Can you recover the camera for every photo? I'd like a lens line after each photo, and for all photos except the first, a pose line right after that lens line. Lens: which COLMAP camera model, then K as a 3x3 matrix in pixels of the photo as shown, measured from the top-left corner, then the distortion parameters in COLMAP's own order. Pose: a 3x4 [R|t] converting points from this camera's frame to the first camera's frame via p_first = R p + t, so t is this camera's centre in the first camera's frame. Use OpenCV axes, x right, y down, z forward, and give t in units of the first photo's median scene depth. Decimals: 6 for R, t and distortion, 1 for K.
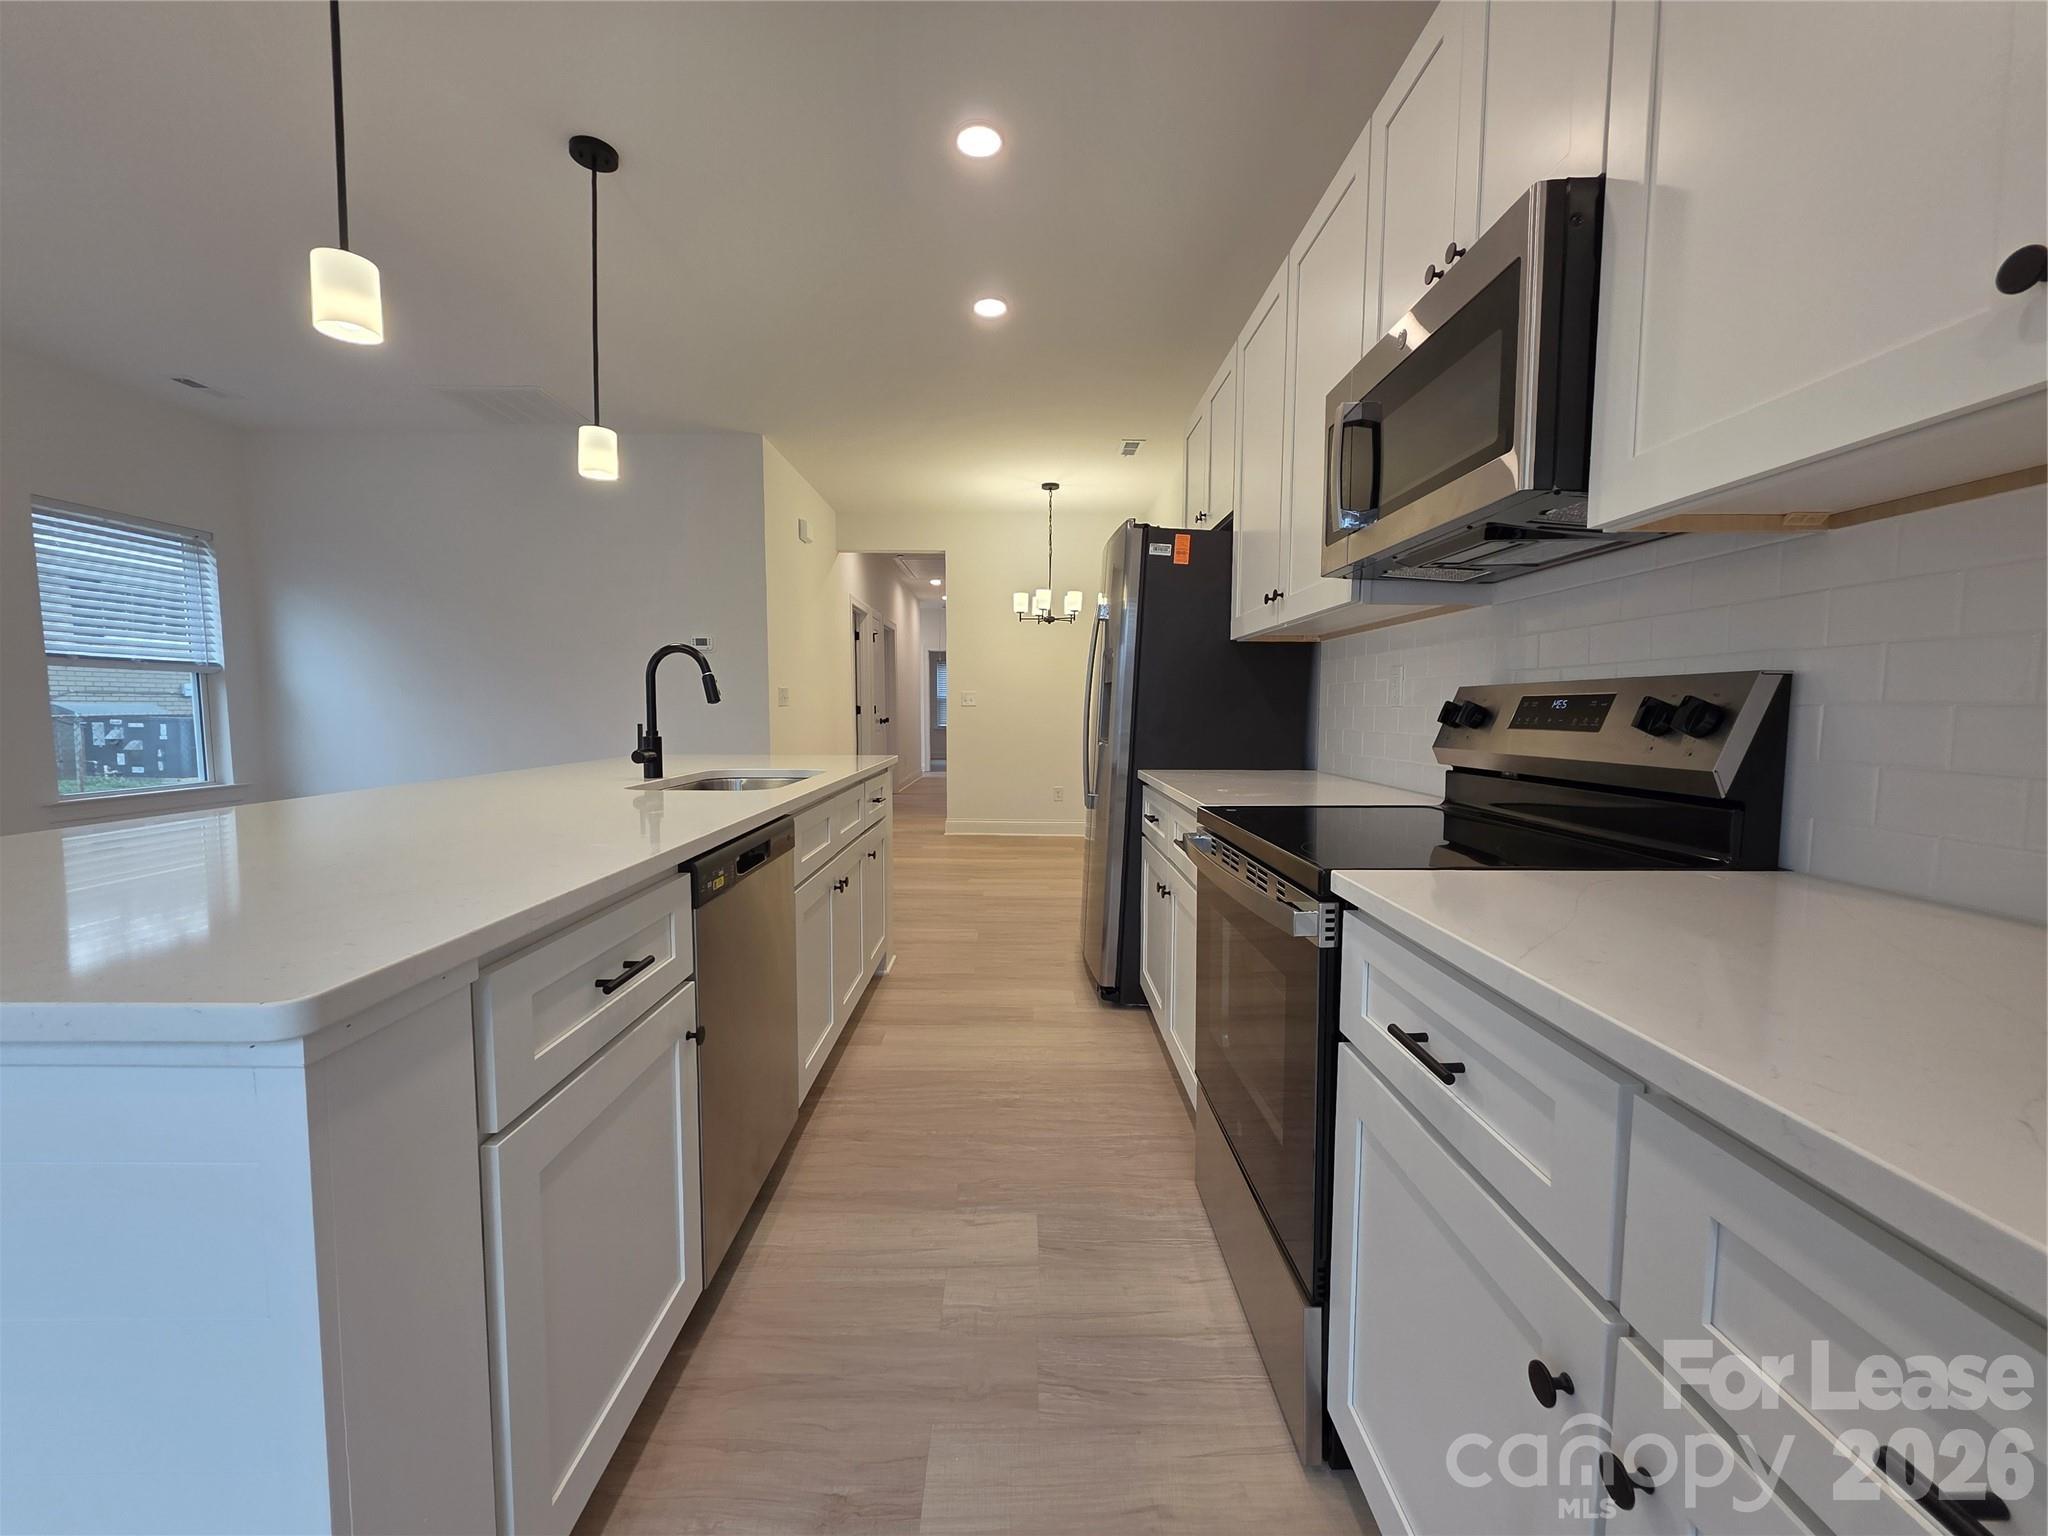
lens RADIAL K [[817.3, 0, 1017.3], [0, 817.3, 767.7], [0, 0, 1]] dist [0.003964, -0.001733]
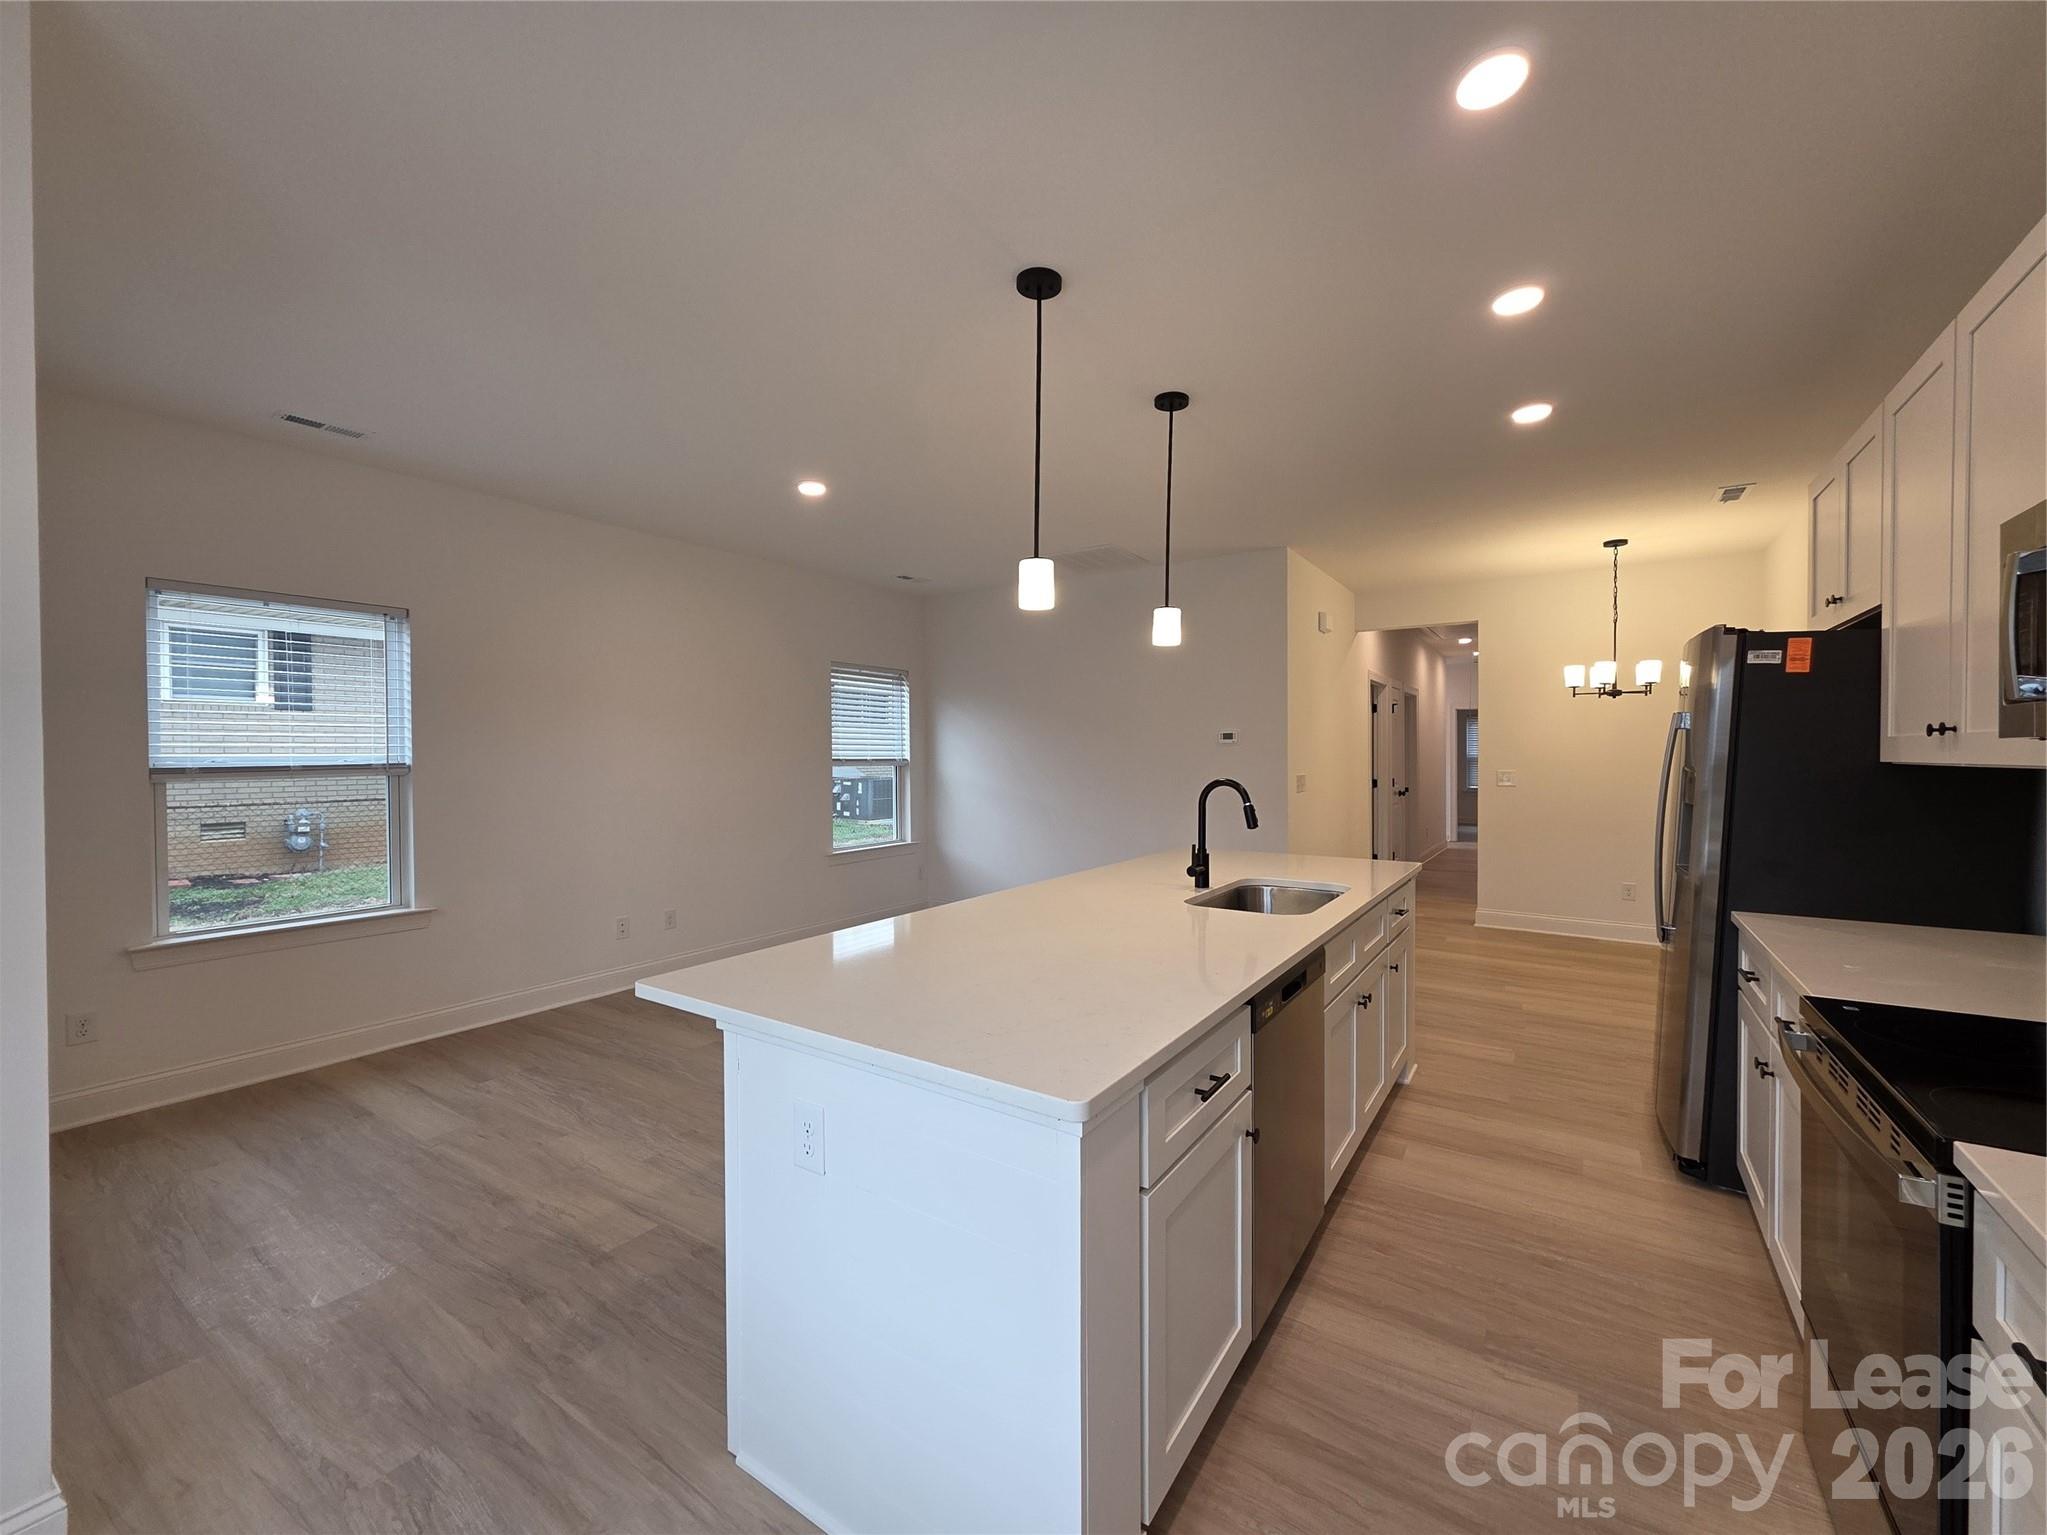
lens RADIAL K [[816.9, 0, 1020.0], [0, 816.9, 765.8], [0, 0, 1]] dist [0.003964, -0.001733]
pose [[0.827056, 0.001653, -0.562118, 0.012891], [-0.036505, 0.998043, -0.050777, -0.081524], [0.560934, 0.062516, 0.825497, -0.144035]]
